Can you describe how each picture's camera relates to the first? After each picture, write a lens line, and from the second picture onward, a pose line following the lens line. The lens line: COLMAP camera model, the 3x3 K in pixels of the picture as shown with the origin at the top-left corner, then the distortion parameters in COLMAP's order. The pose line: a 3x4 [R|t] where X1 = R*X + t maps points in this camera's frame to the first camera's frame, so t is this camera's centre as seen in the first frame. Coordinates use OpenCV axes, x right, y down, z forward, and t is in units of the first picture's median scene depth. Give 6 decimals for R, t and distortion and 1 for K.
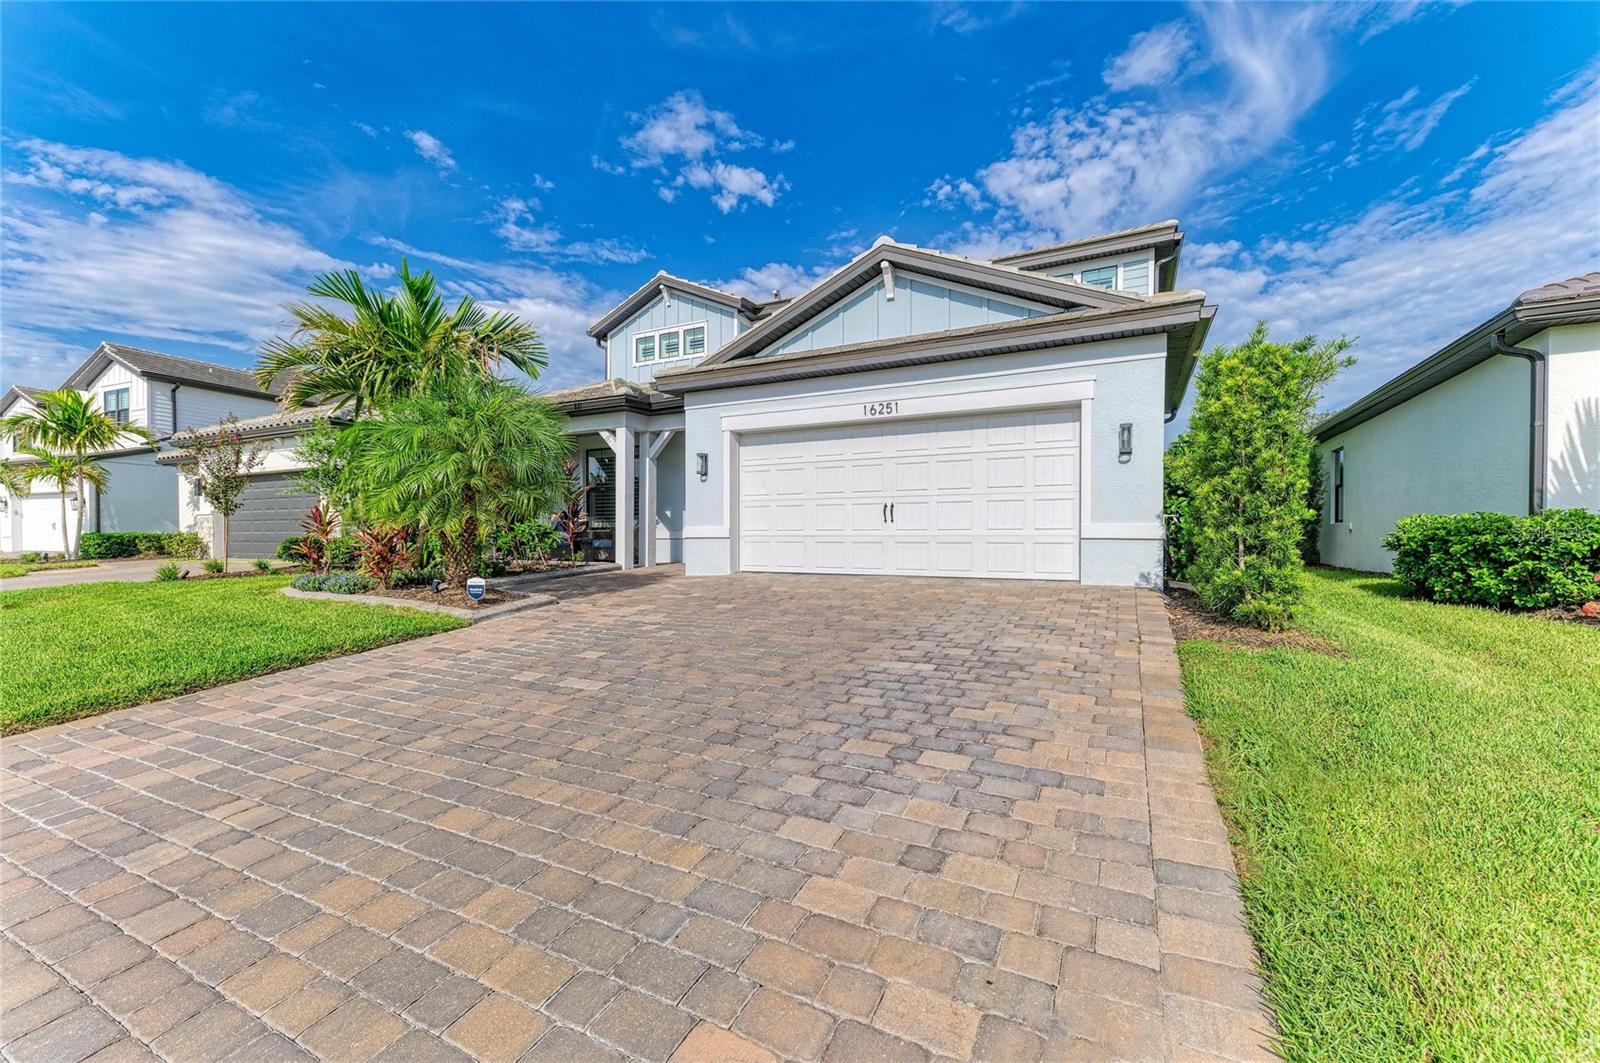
lens RADIAL K [[631.3, 0, 805.3], [0, 631.3, 547.9], [0, 0, 1]] dist [0.016273, -0.004827]
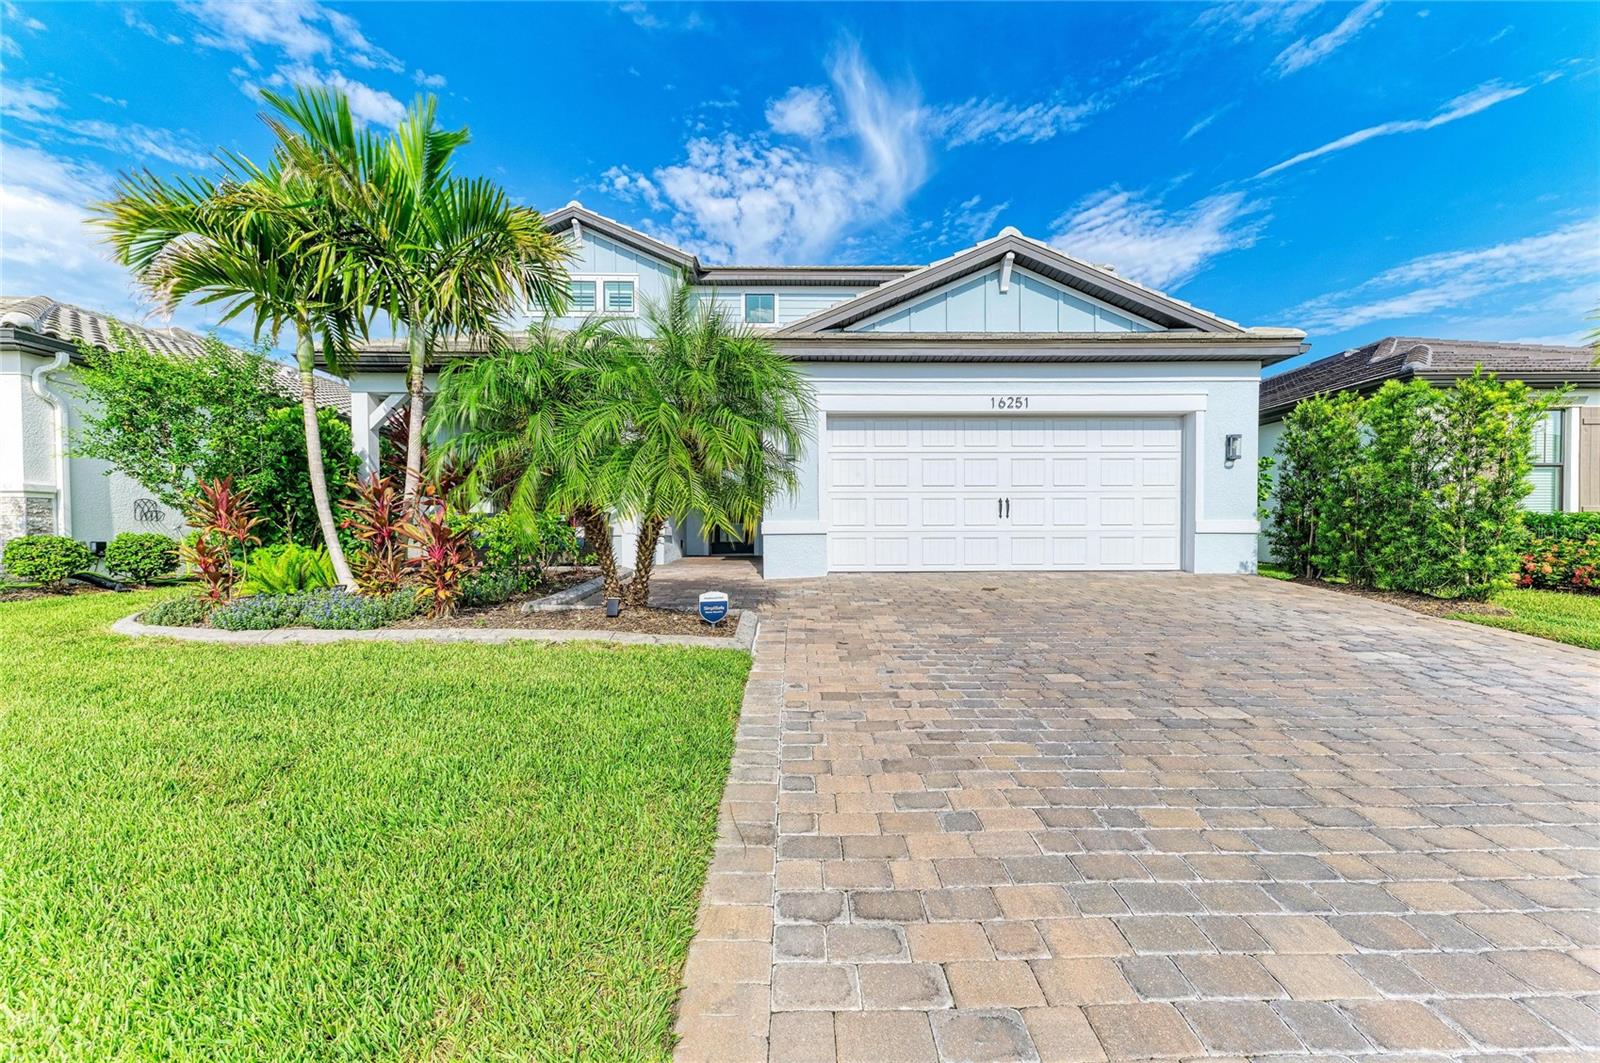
lens RADIAL K [[631.3, 0, 805.6], [0, 631.3, 543.6], [0, 0, 1]] dist [0.016273, -0.004827]
pose [[0.882925, -0.014528, 0.469289, -0.561170], [0.014796, 0.999886, 0.003117, -0.007719], [-0.469280, 0.004191, 0.883039, 0.253158]]
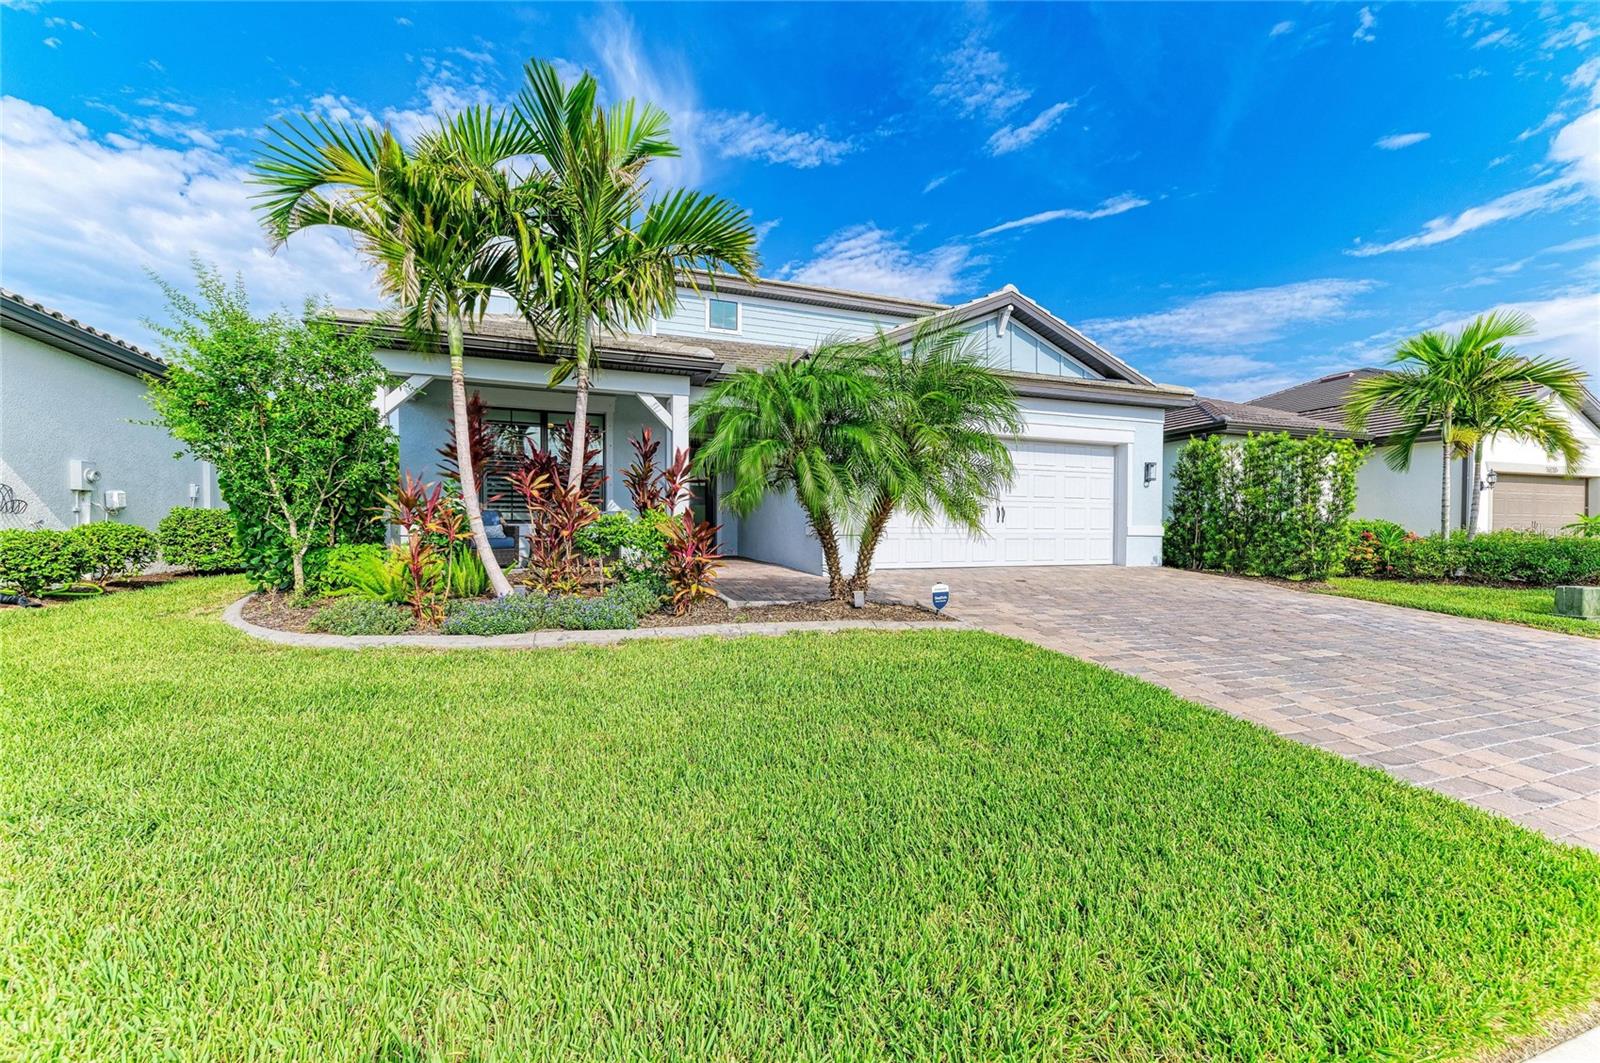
lens RADIAL K [[631.3, 0, 796.3], [0, 631.3, 543.6], [0, 0, 1]] dist [0.016273, -0.004827]
pose [[0.676722, -0.013398, 0.736116, -0.935270], [0.012819, 0.999897, 0.006414, -0.012564], [-0.736127, 0.005096, 0.676825, 0.439613]]
